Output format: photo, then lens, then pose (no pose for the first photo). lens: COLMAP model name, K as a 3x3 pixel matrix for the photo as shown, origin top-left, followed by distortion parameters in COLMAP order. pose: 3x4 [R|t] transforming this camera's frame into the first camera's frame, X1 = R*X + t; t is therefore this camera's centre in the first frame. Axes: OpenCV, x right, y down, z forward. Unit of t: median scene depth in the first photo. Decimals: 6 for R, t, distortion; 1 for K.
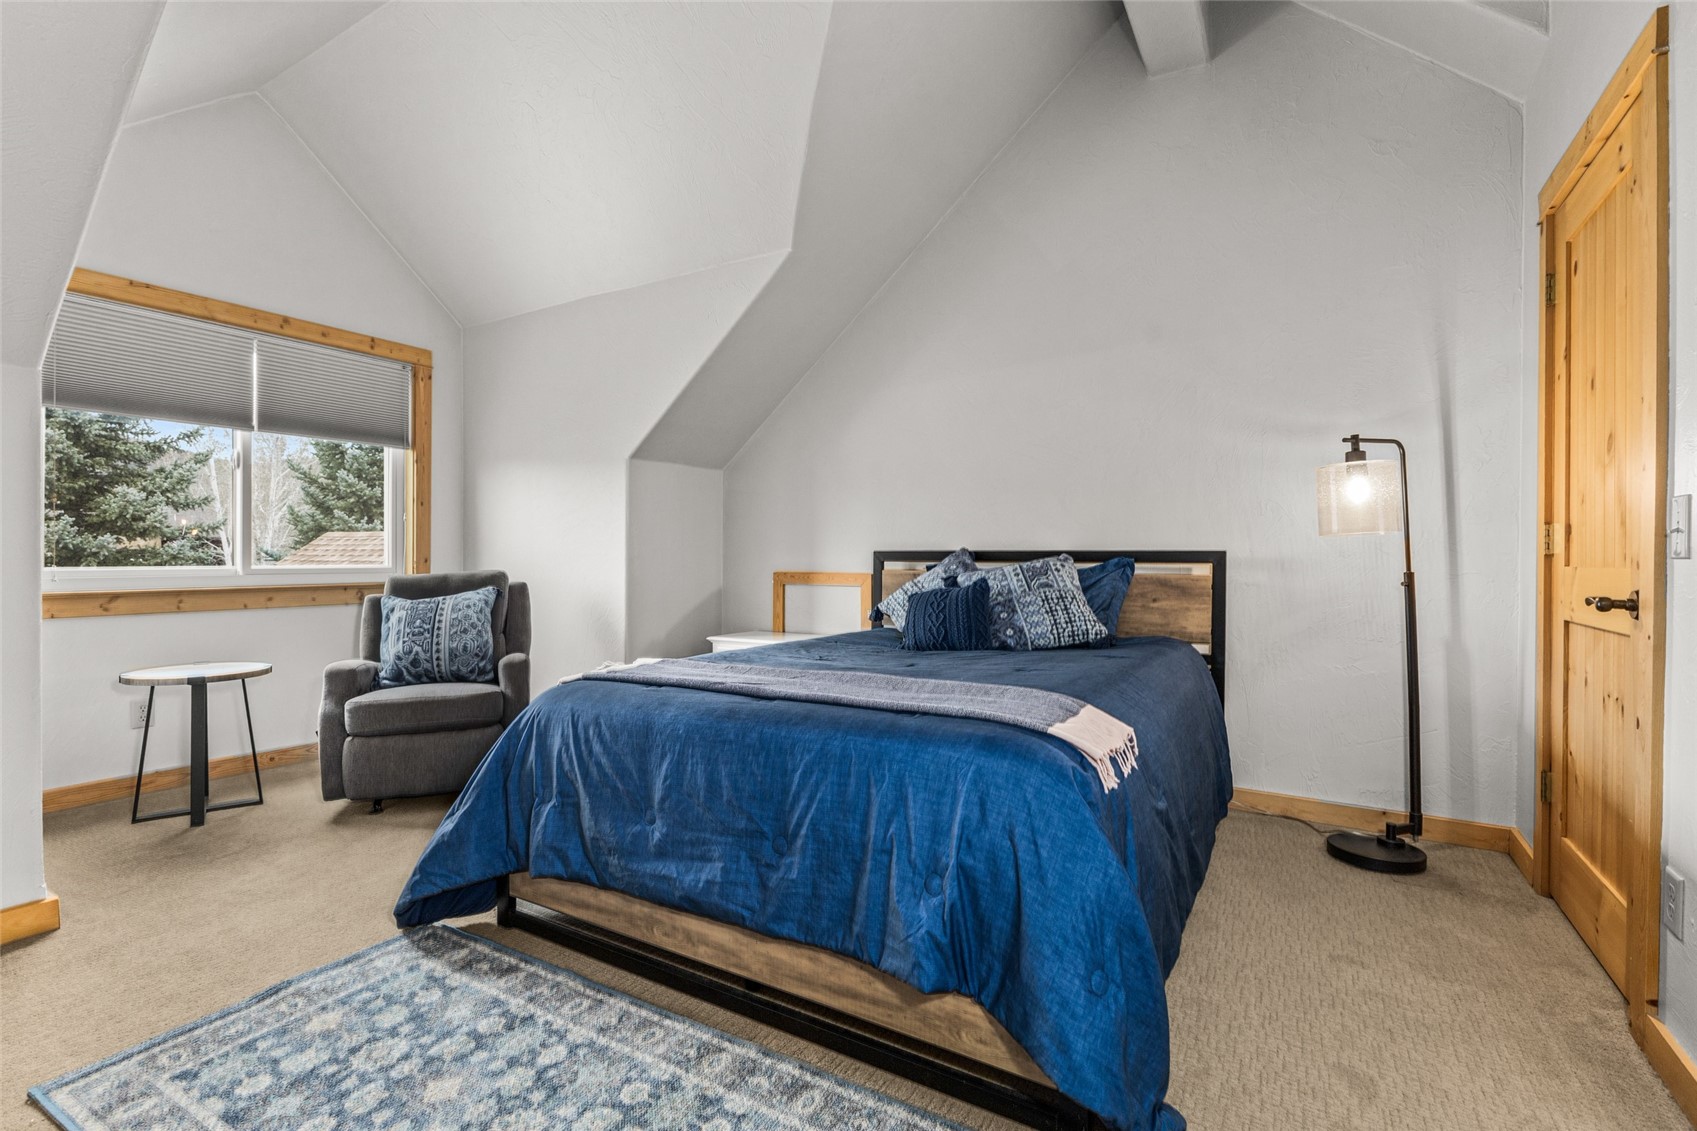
lens RADIAL K [[779.9, 0, 848.8], [0, 779.9, 555.0], [0, 0, 1]] dist [0.002406, -0.002928]
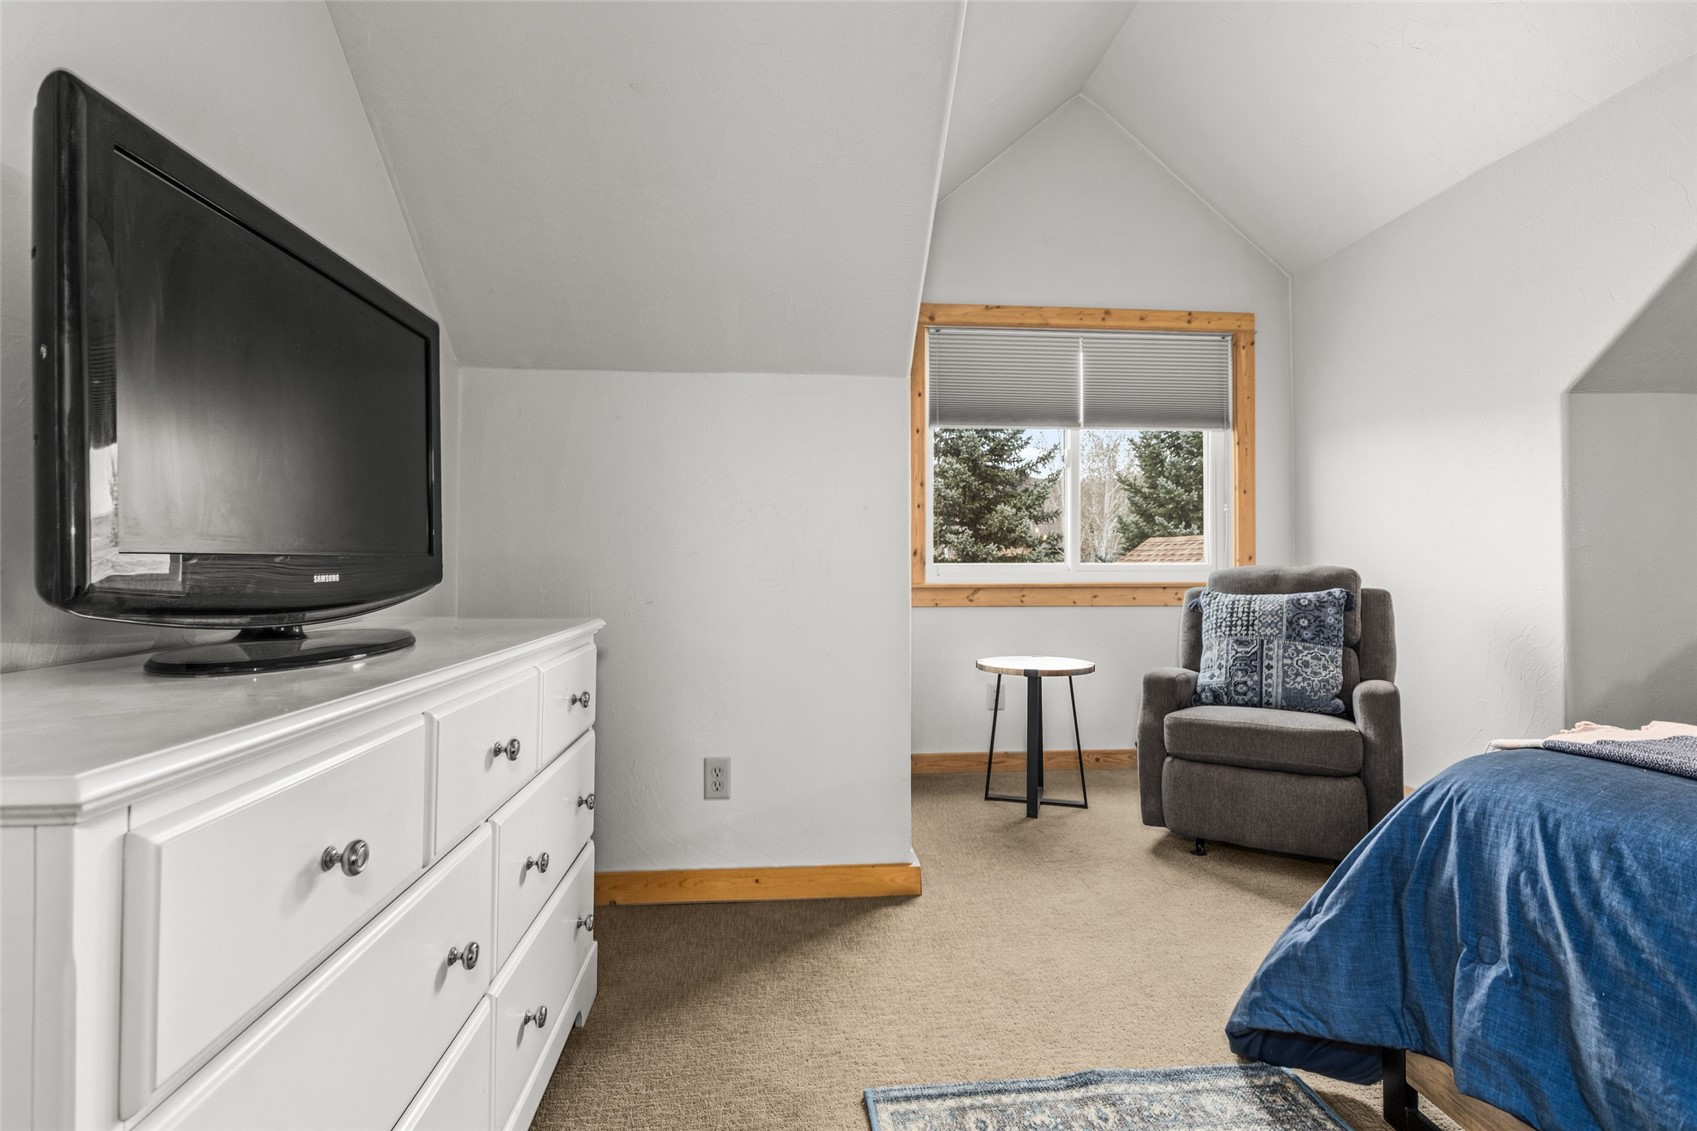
lens RADIAL K [[801.7, 0, 842.3], [0, 801.7, 559.1], [0, 0, 1]] dist [0.004439, -0.003590]
pose [[0.576379, -0.008273, -0.817140, -0.124007], [0.004389, 0.999966, -0.007028, 0.019169], [0.817170, 0.000465, 0.576396, 0.197542]]
